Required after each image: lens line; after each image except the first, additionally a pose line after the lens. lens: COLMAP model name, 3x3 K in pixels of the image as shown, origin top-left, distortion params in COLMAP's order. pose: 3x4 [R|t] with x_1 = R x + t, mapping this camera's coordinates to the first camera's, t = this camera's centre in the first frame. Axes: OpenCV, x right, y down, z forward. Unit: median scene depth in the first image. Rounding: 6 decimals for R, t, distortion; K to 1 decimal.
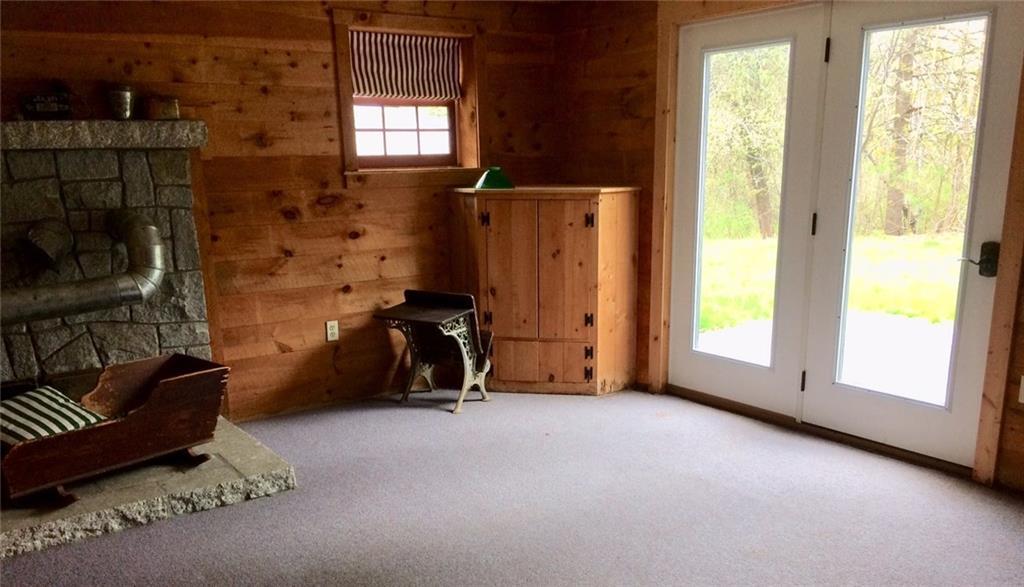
lens RADIAL K [[683.7, 0, 512.0], [0, 683.7, 293.5], [0, 0, 1]] dist [0.038804, -0.069568]
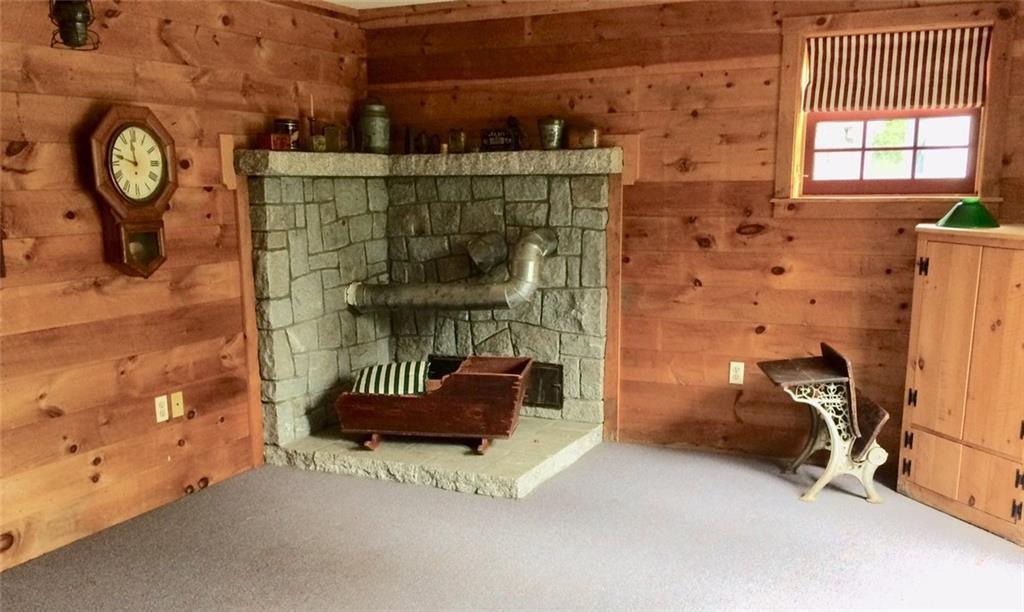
lens RADIAL K [[747.9, 0, 512.0], [0, 747.9, 306.0], [0, 0, 1]] dist [0.000415, -0.037696]
pose [[0.640056, 0.133624, -0.756619, 0.326306], [-0.151233, 0.987406, 0.046449, -0.039298], [0.753297, 0.084696, 0.652204, 0.144717]]
